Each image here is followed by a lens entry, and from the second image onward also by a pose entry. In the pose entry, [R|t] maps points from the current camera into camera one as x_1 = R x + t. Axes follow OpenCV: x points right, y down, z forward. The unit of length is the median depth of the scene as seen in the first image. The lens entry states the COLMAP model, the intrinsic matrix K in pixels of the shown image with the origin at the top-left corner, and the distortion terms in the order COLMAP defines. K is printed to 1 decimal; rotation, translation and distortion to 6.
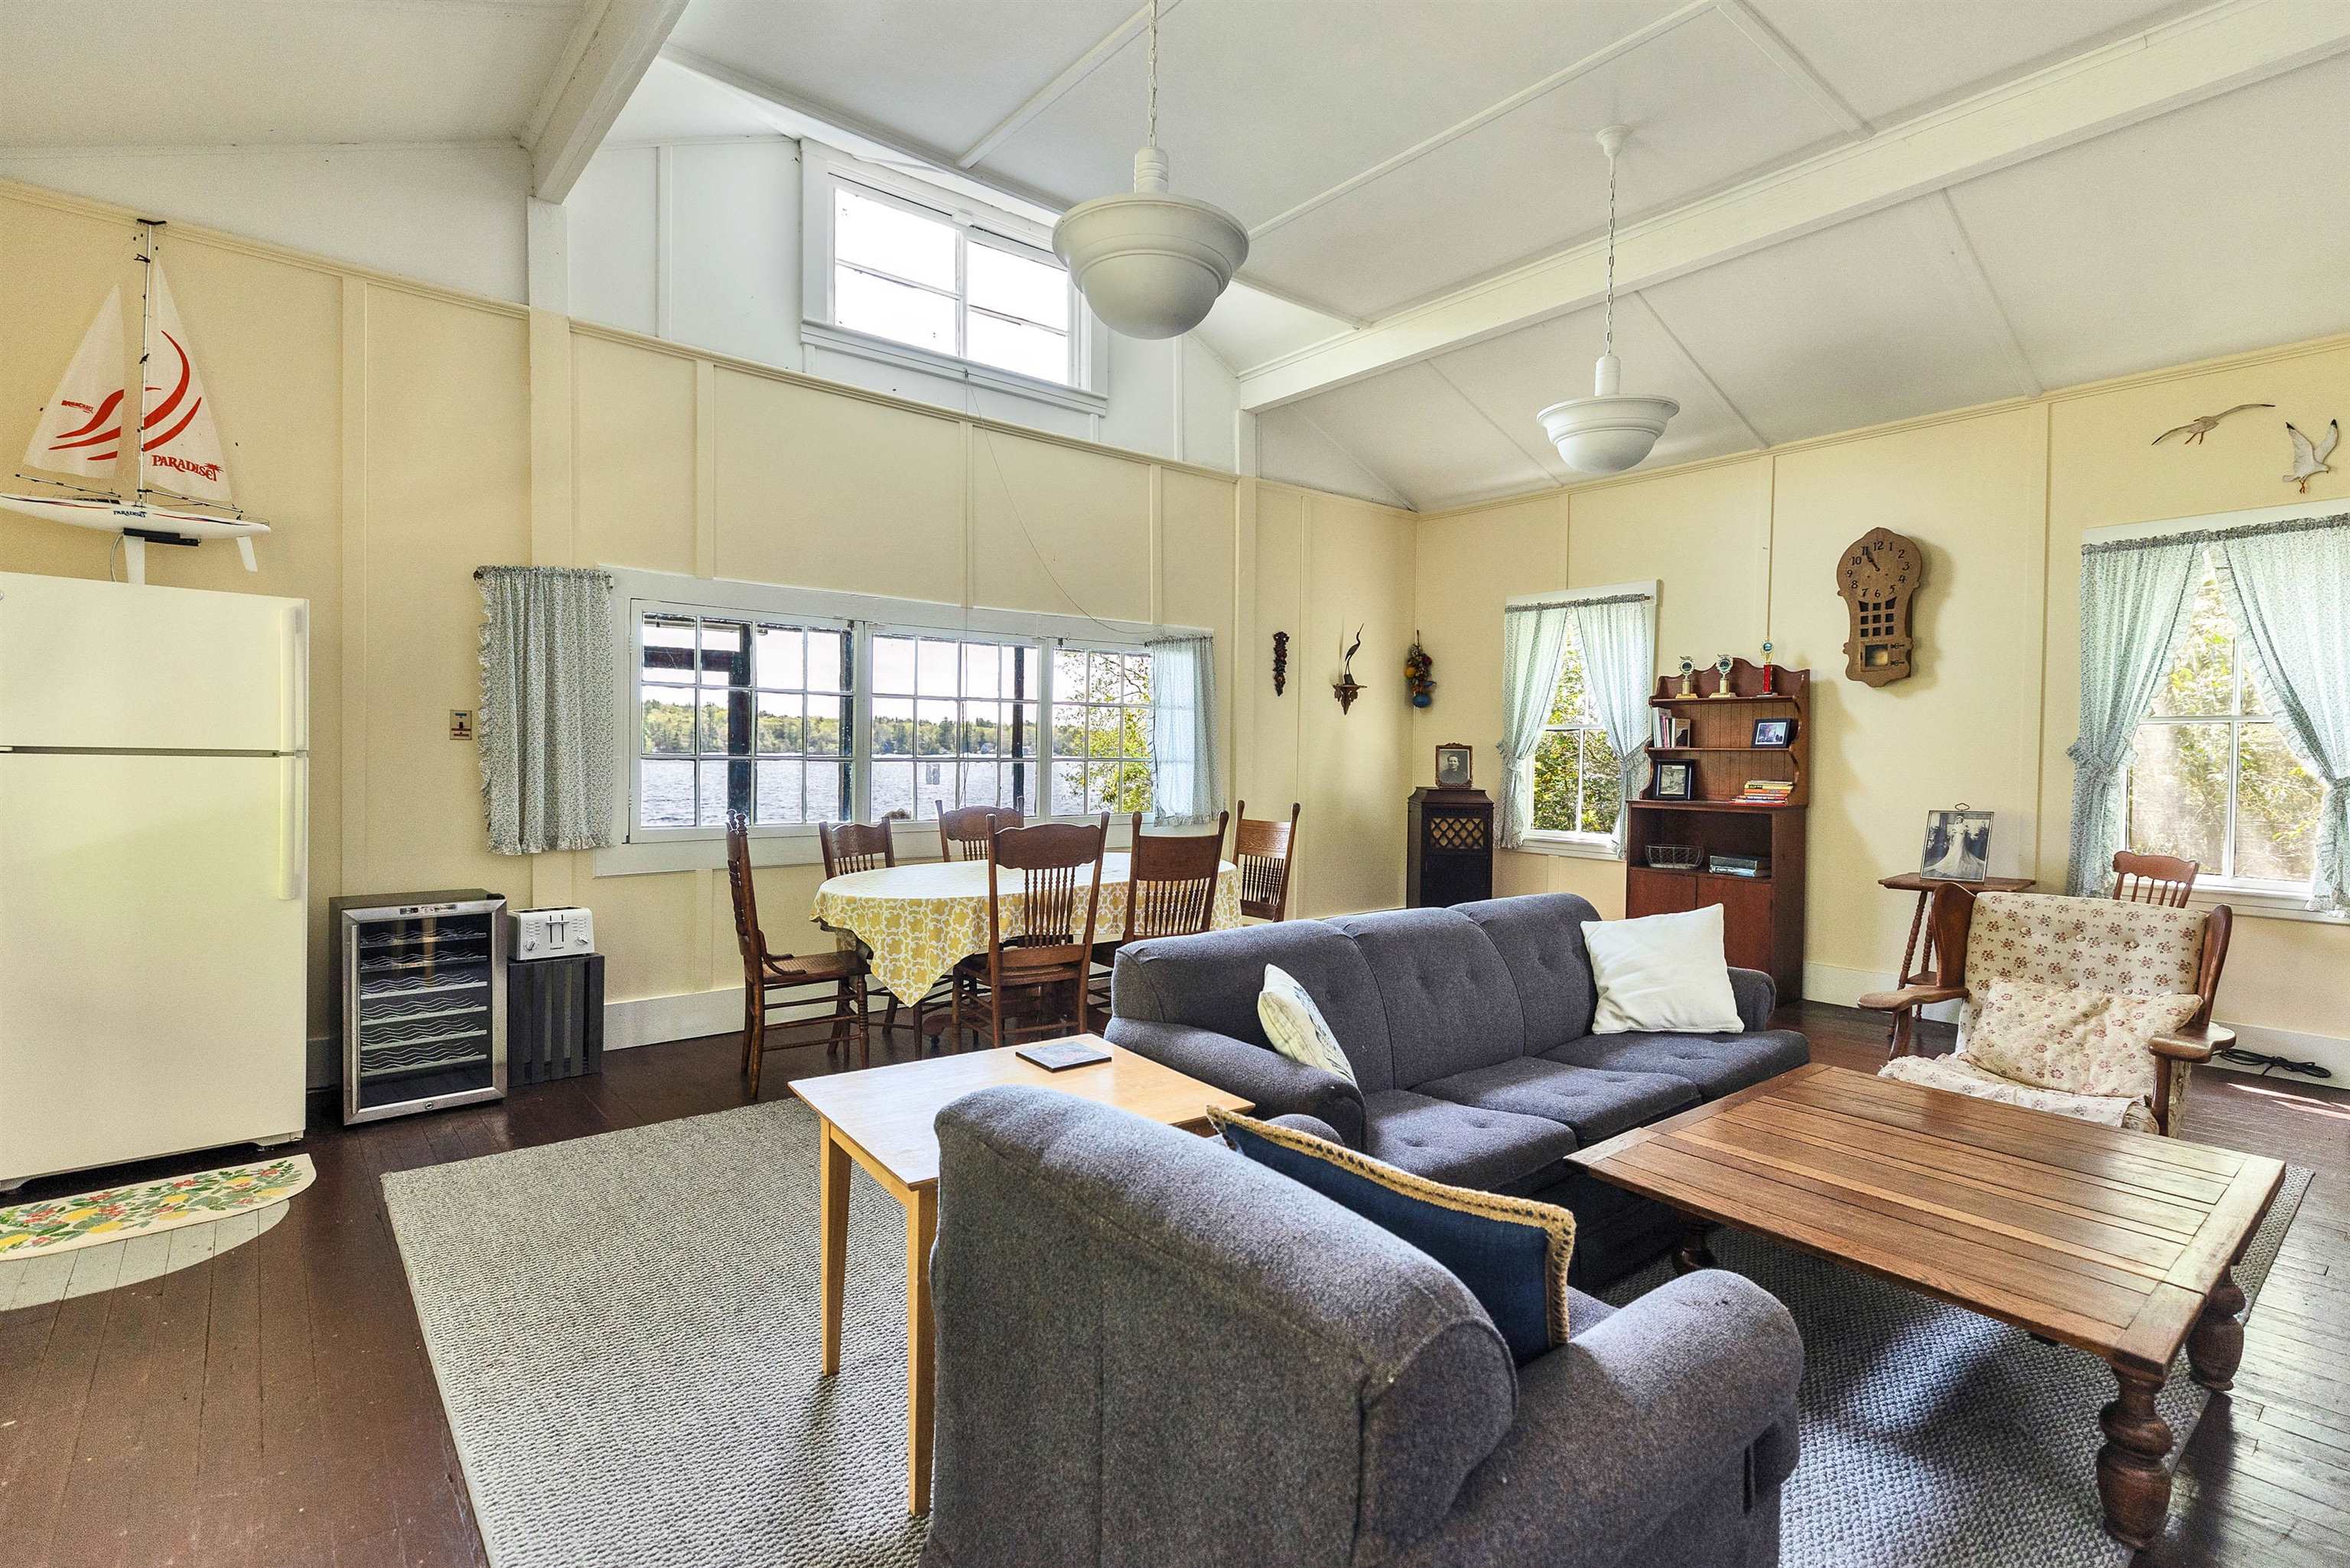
lens RADIAL K [[1112.7, 0, 1226.0], [0, 1112.7, 787.8], [0, 0, 1]] dist [0.001651, -0.000260]
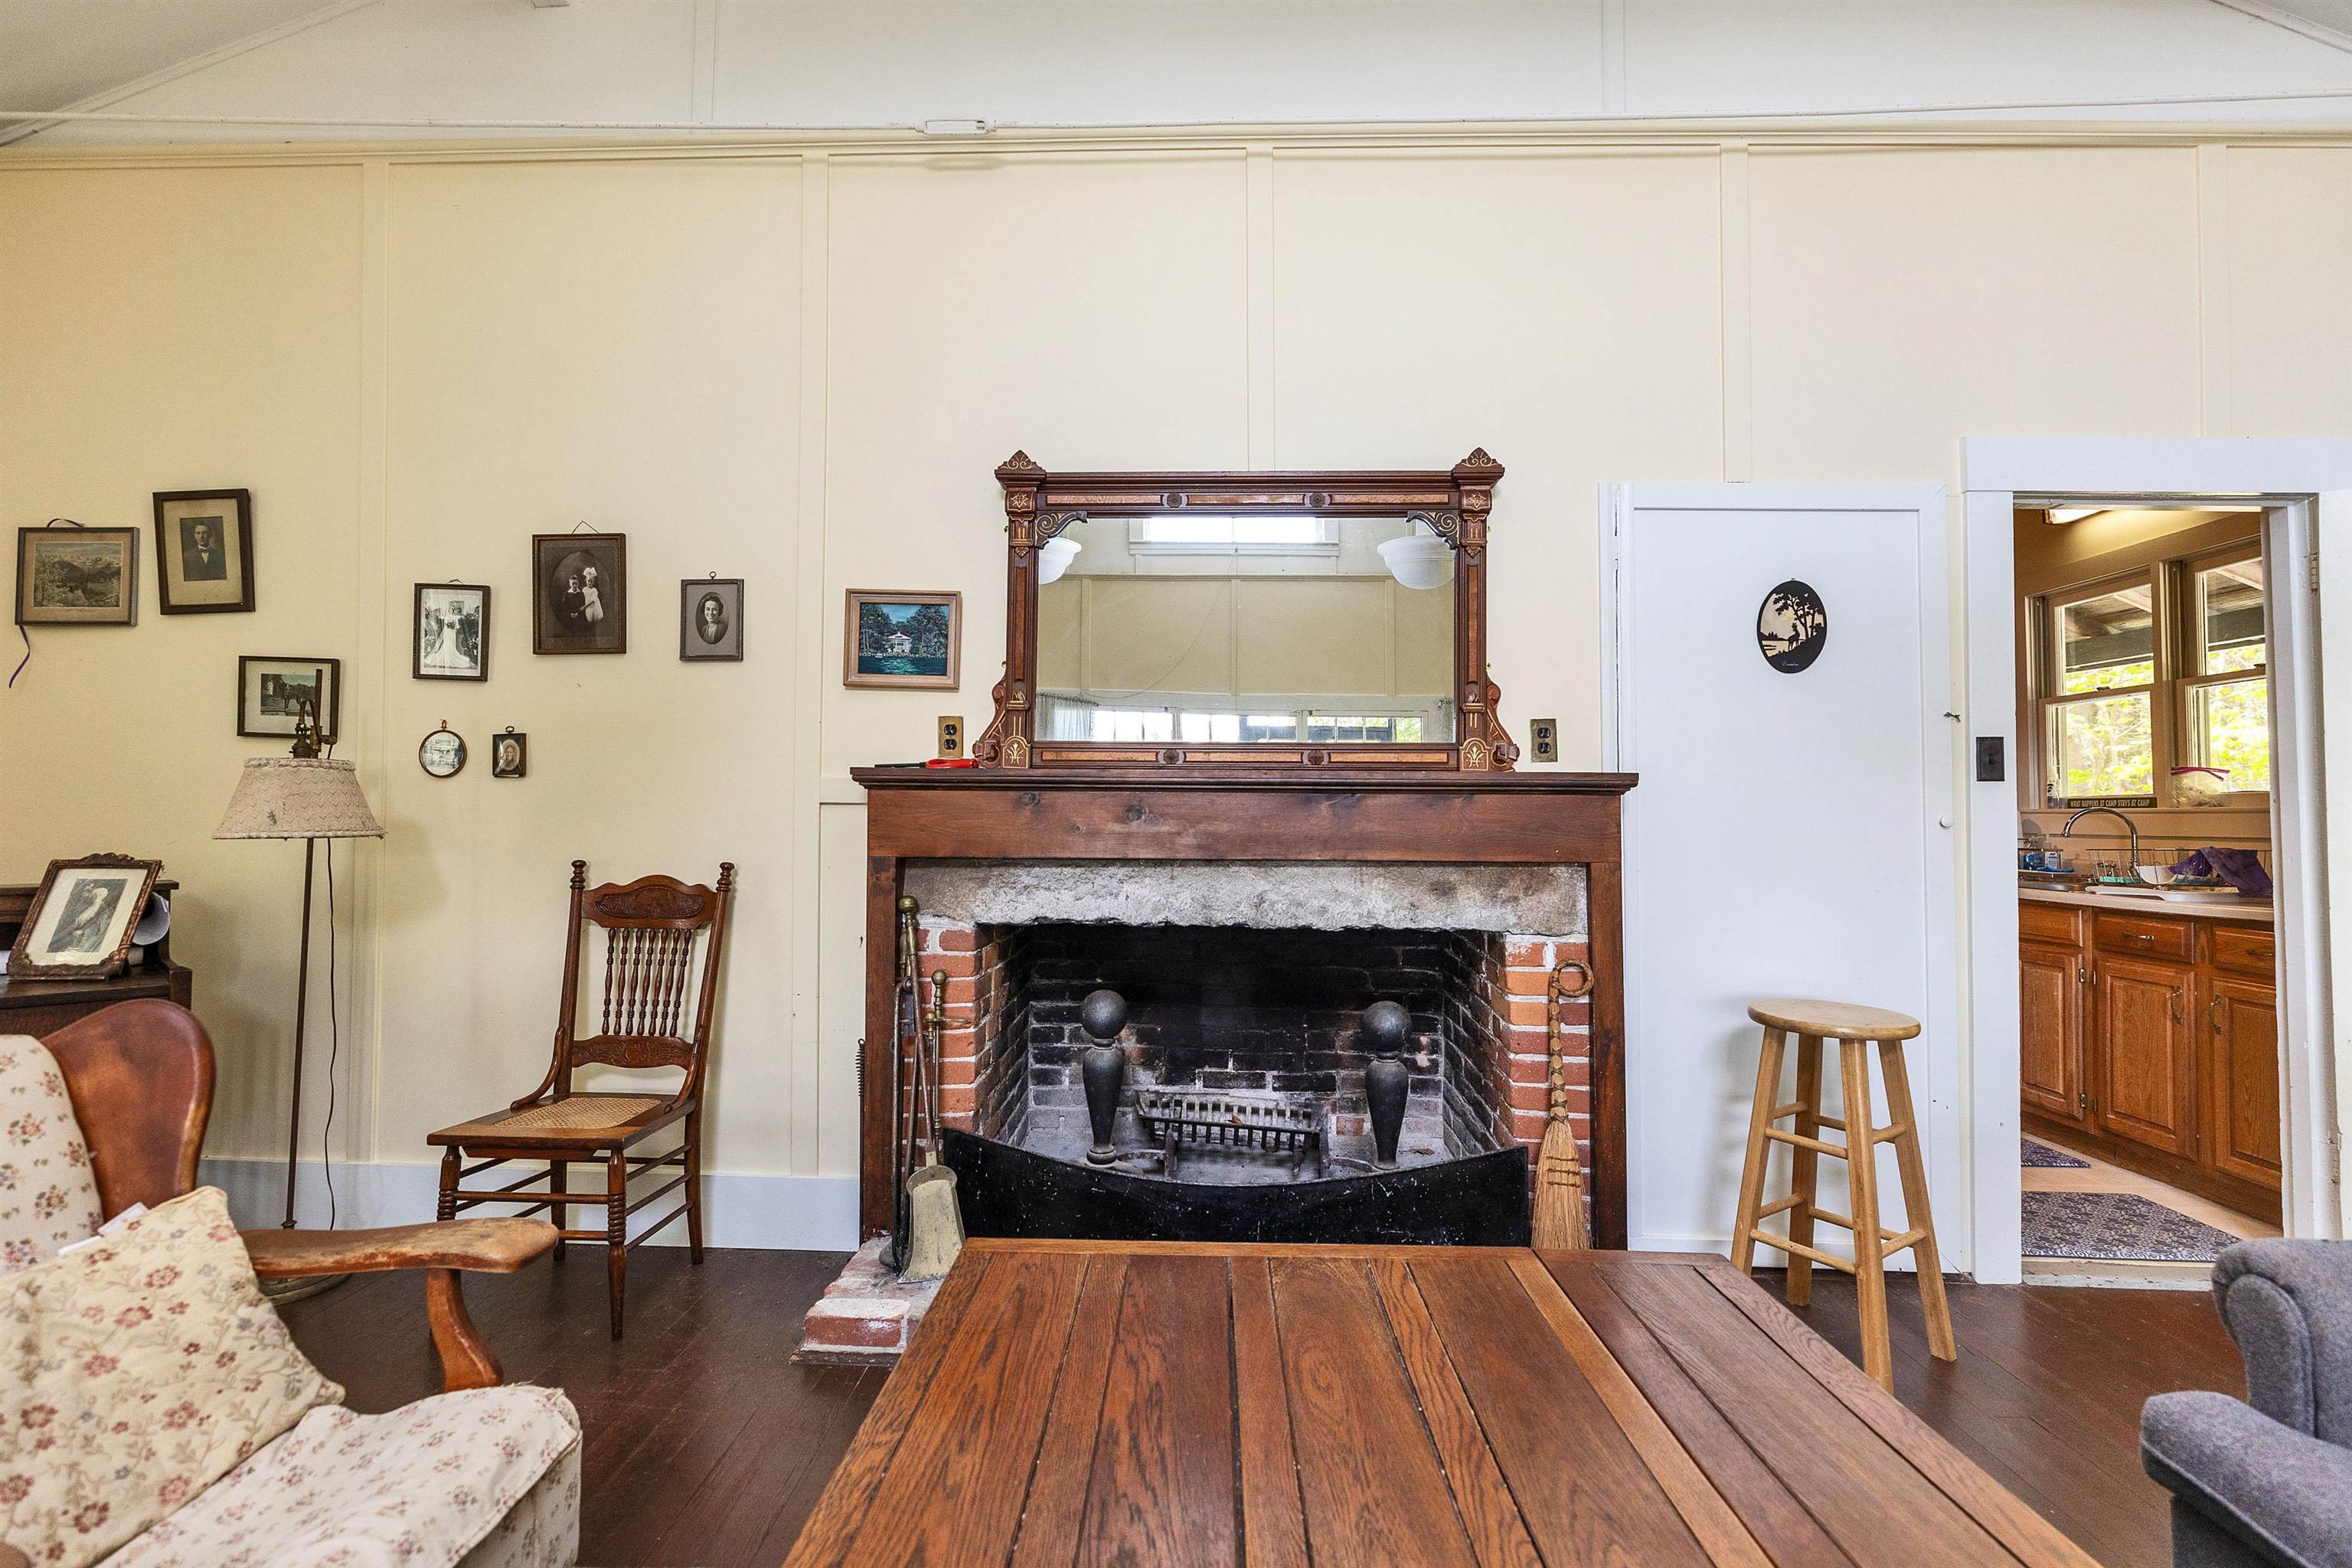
lens RADIAL K [[1061.8, 0, 1175.6], [0, 1061.8, 779.5], [0, 0, 1]] dist [0.003928, -0.000134]
pose [[-0.739648, 0.002128, 0.672990, 0.129711], [0.004080, 0.999991, 0.001322, 0.004140], [-0.672981, 0.003724, -0.739650, 0.591885]]
